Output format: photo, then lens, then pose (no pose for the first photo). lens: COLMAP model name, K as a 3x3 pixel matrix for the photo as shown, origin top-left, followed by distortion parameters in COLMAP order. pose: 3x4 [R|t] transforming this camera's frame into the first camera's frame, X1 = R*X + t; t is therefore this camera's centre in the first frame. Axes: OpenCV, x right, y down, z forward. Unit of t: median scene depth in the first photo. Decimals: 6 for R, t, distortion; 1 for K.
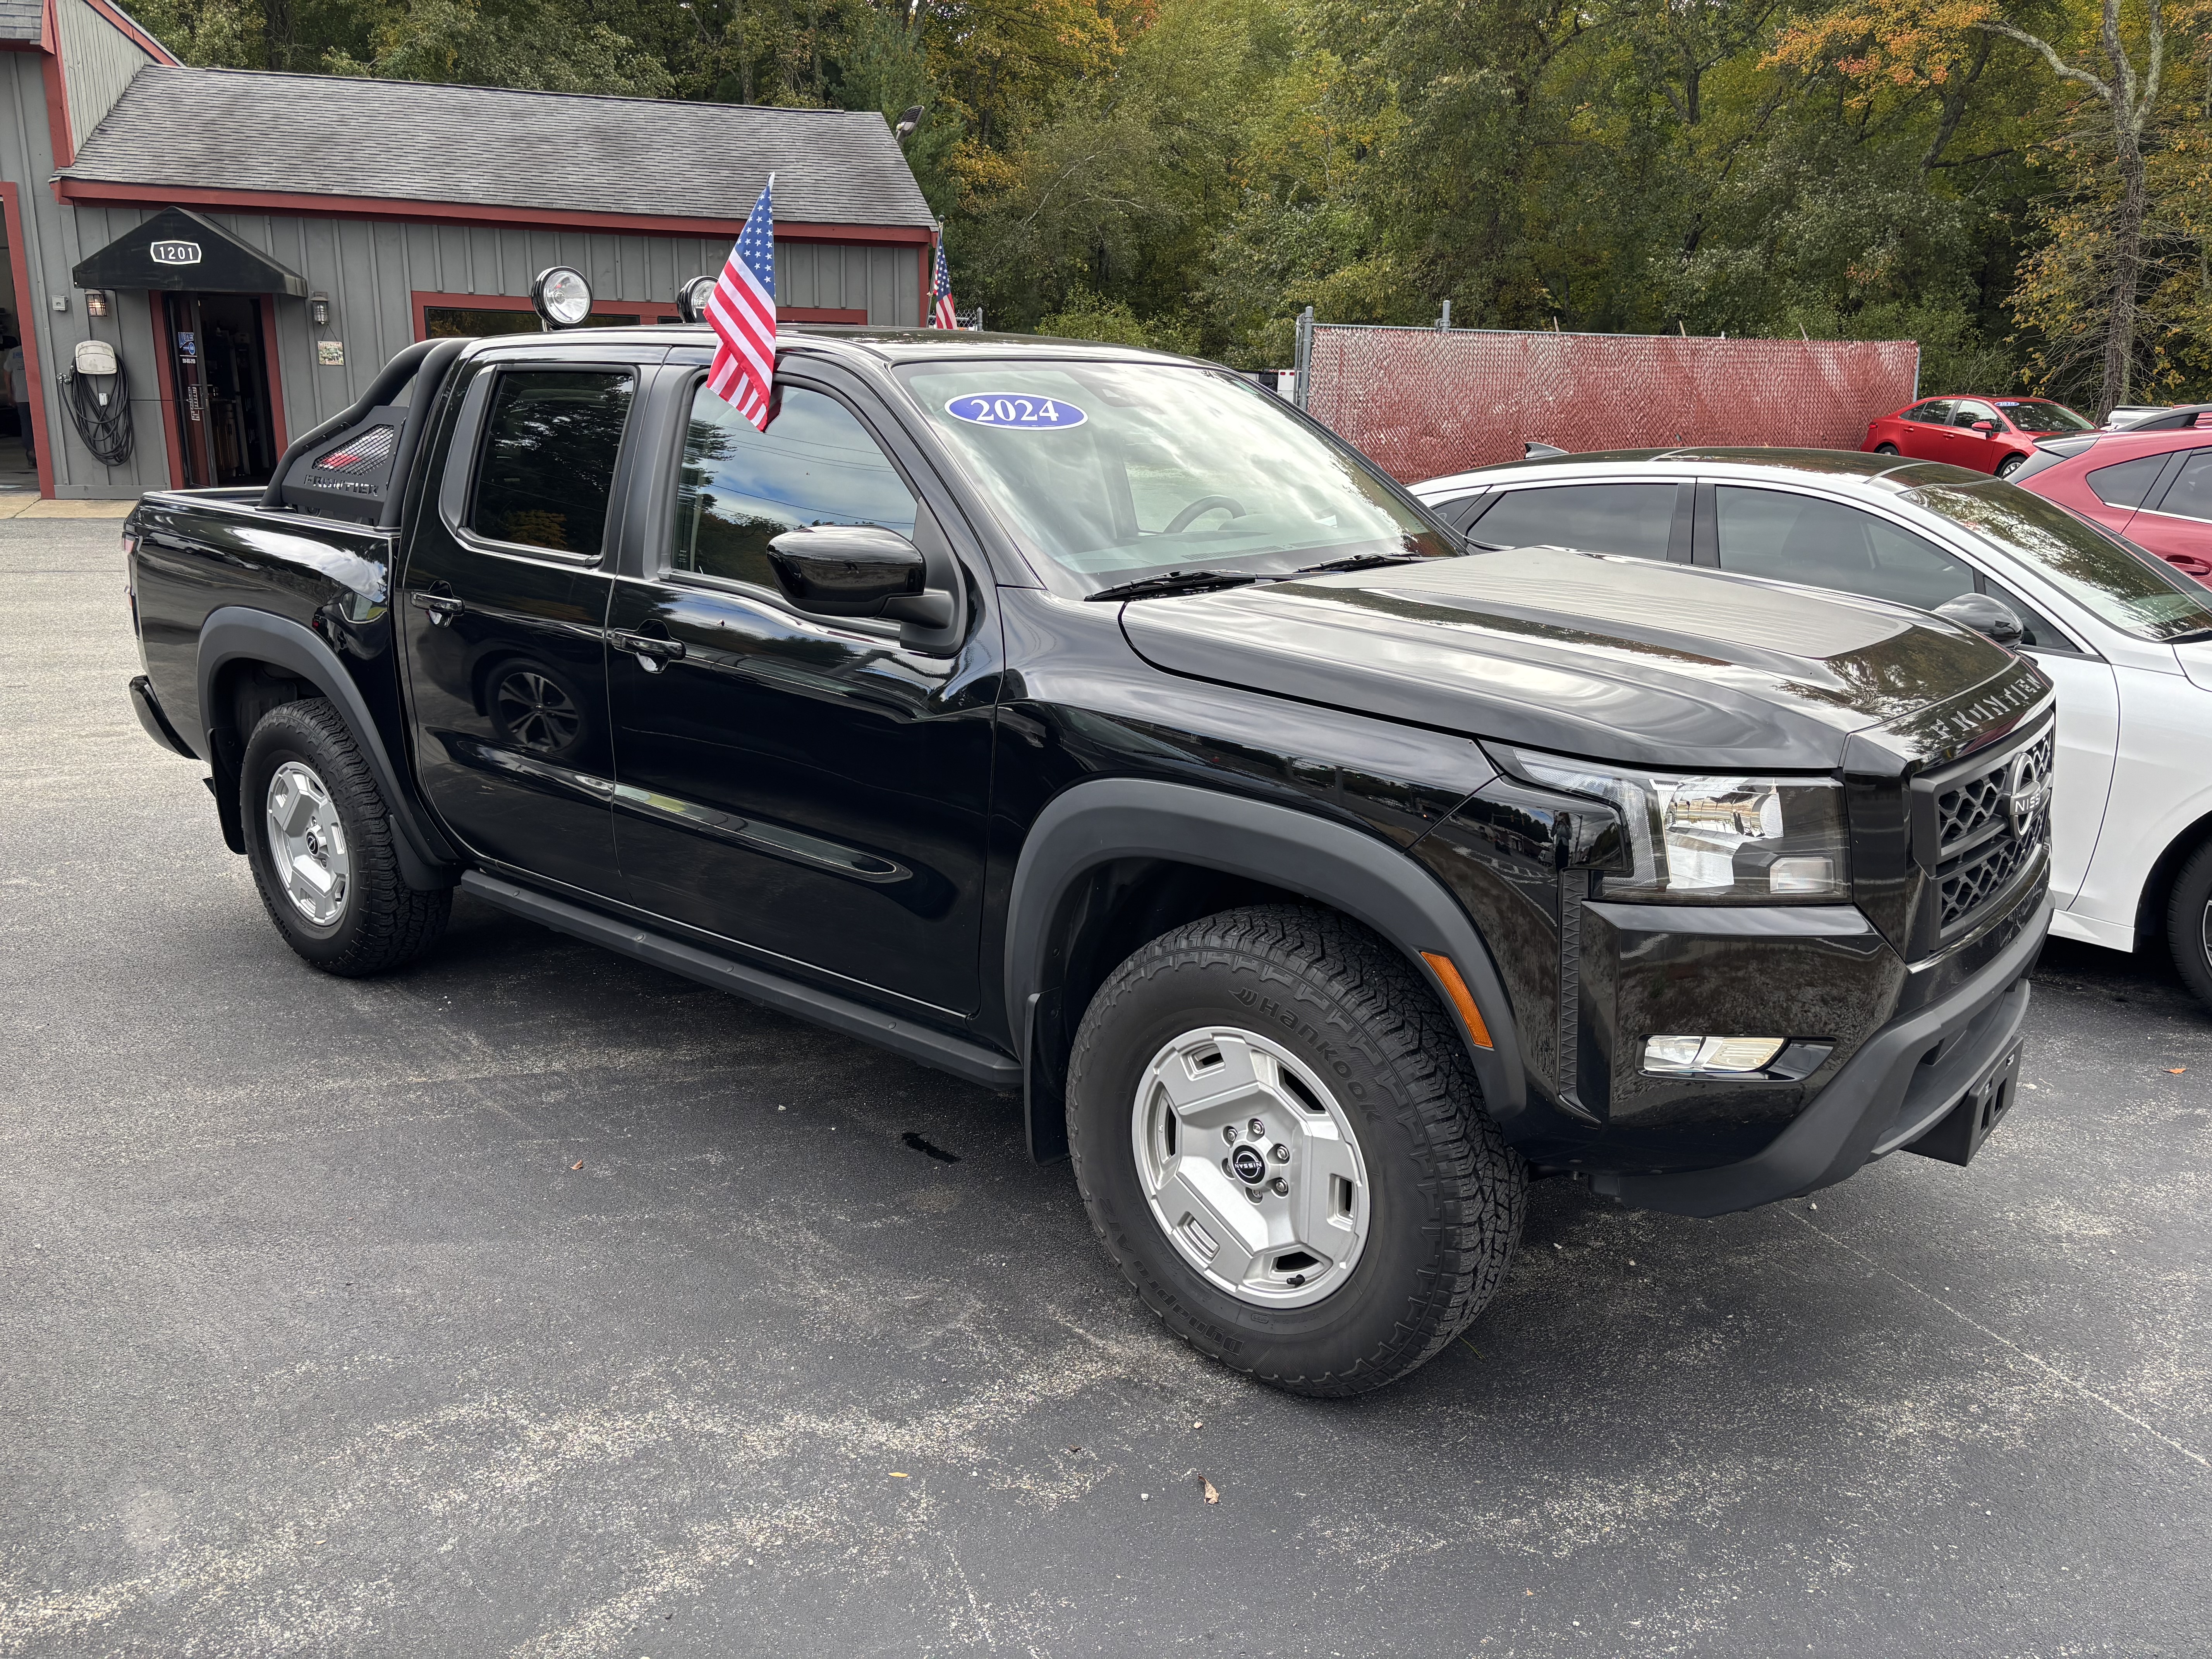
lens RADIAL K [[1683.3, 0, 1096.7], [0, 1683.3, 817.1], [0, 0, 1]] dist [0.033214, -0.013169]
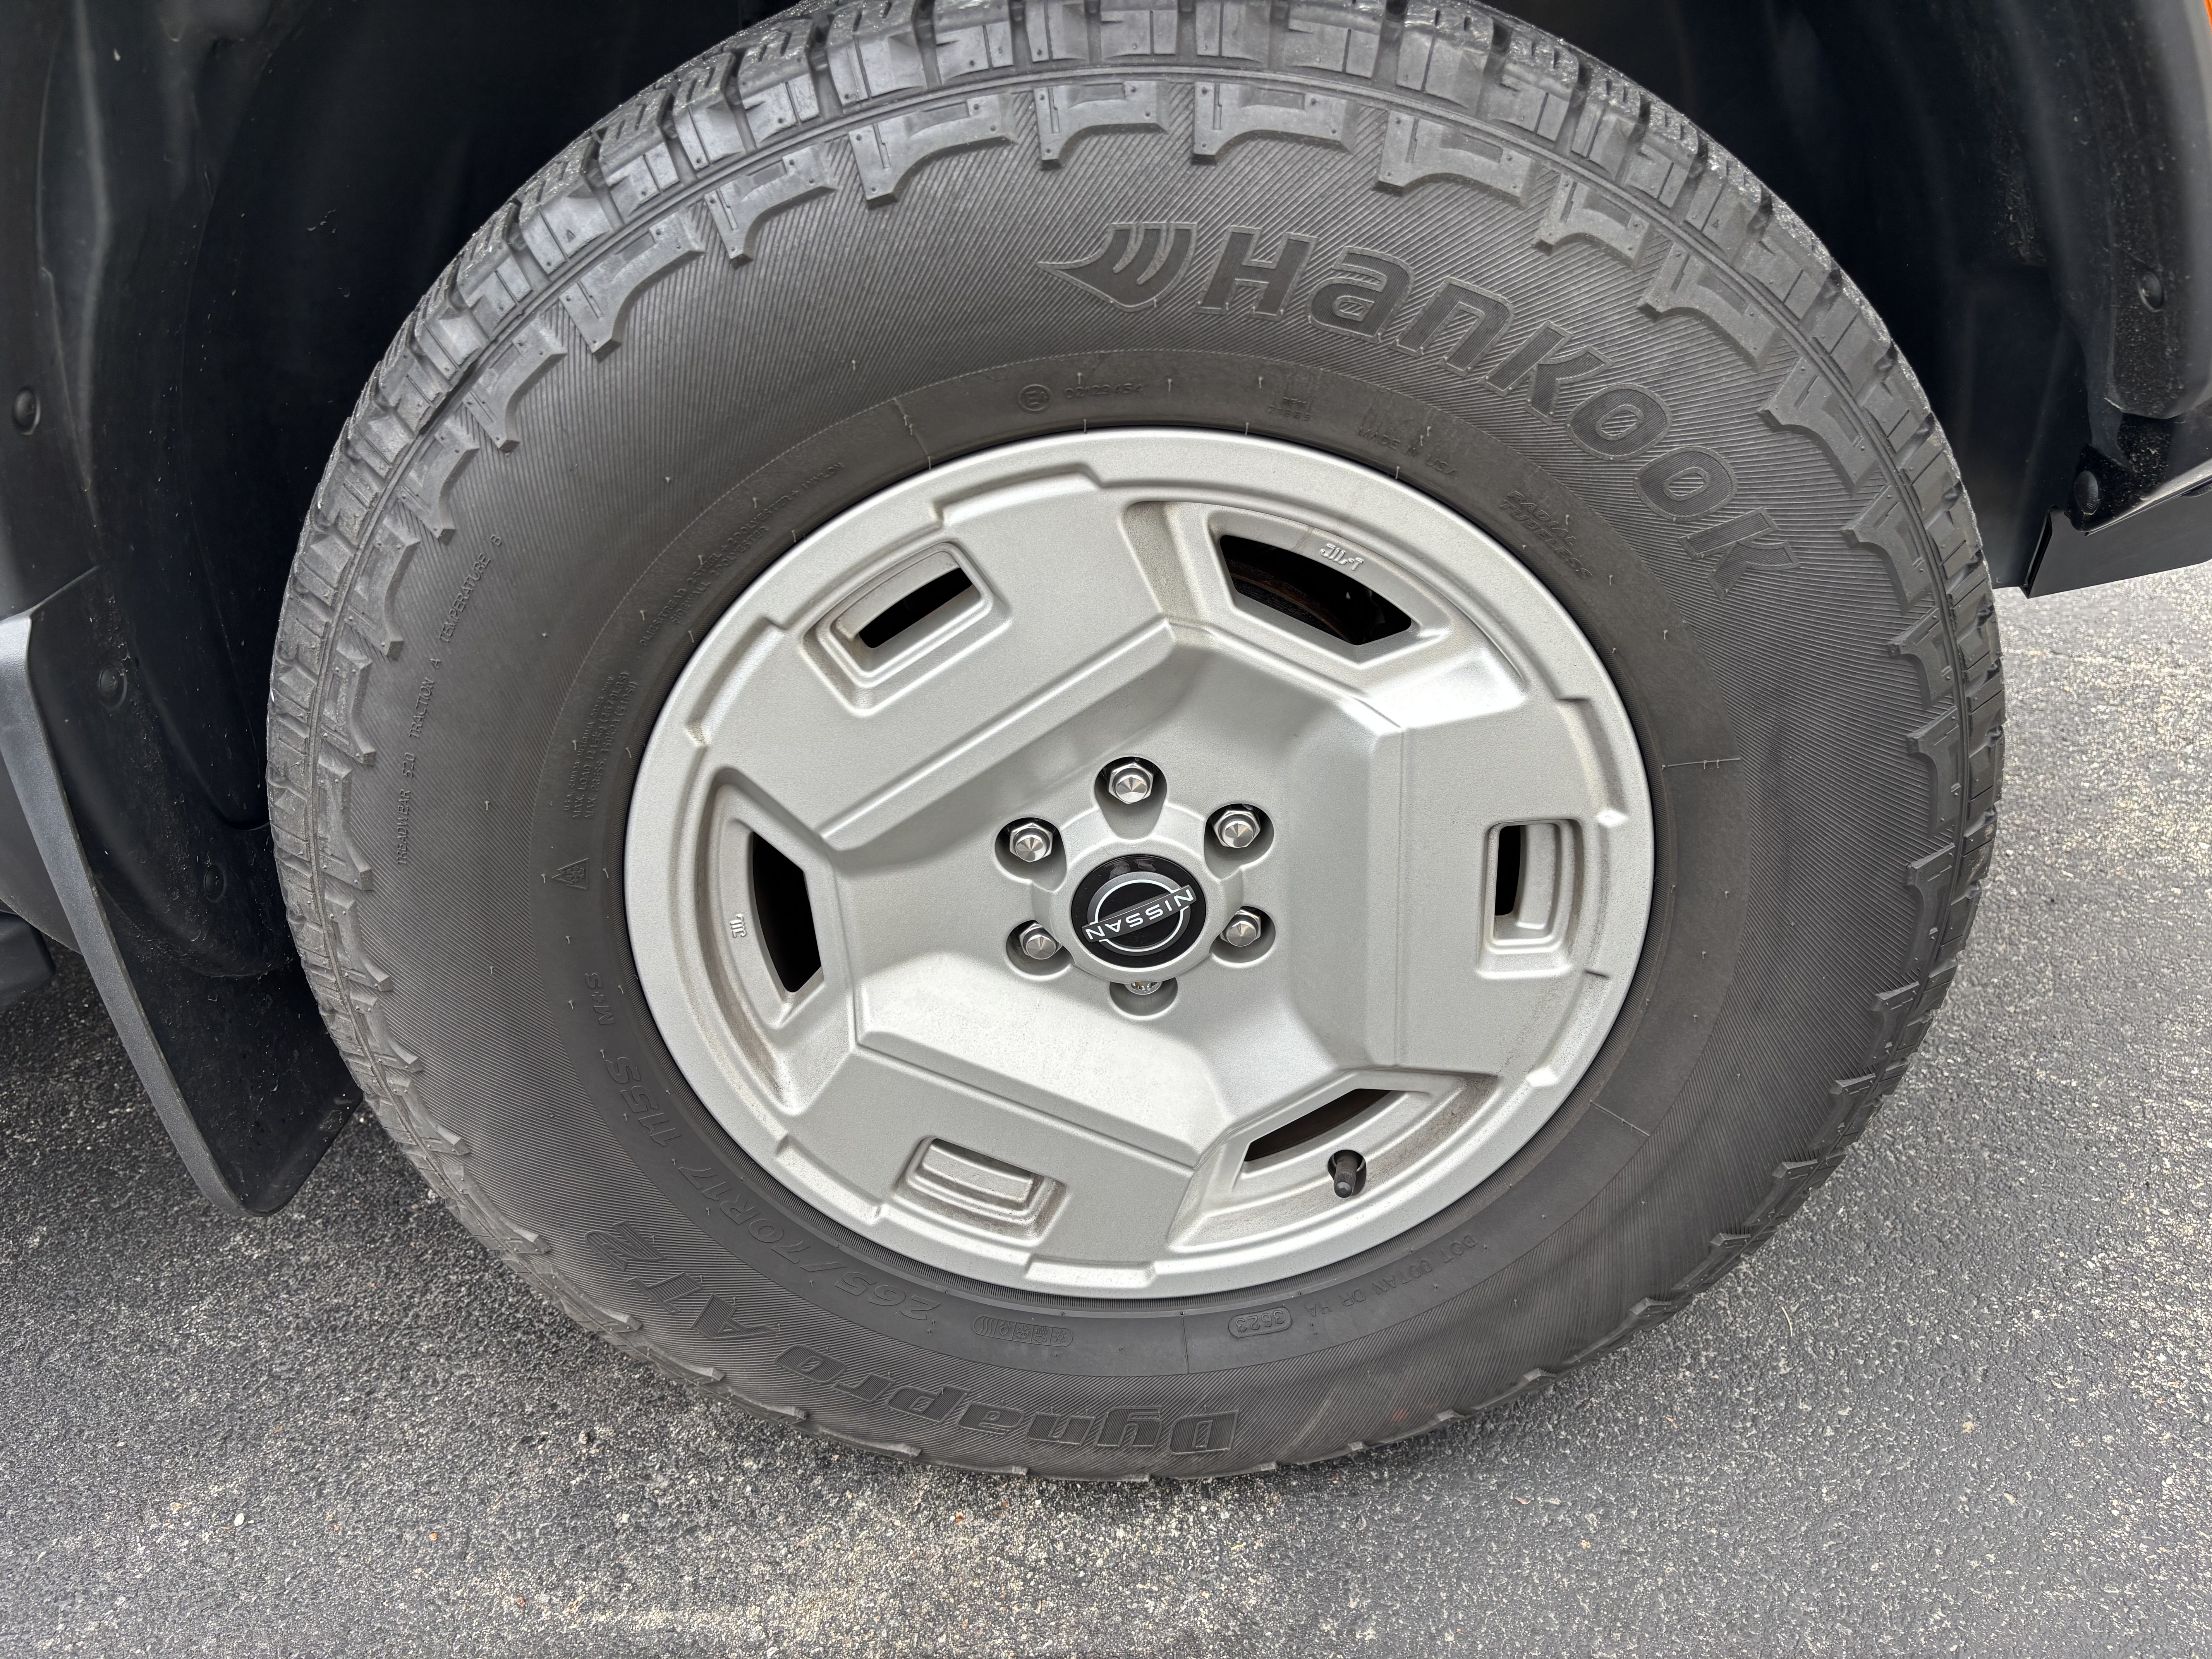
lens RADIAL K [[1683.3, 0, 1105.8], [0, 1683.3, 834.3], [0, 0, 1]] dist [0.033214, -0.013169]
pose [[0.740105, -0.394438, 0.544667, -0.062814], [0.234745, 0.910508, 0.340398, 0.090424], [-0.630190, -0.124072, 0.766464, 0.751023]]
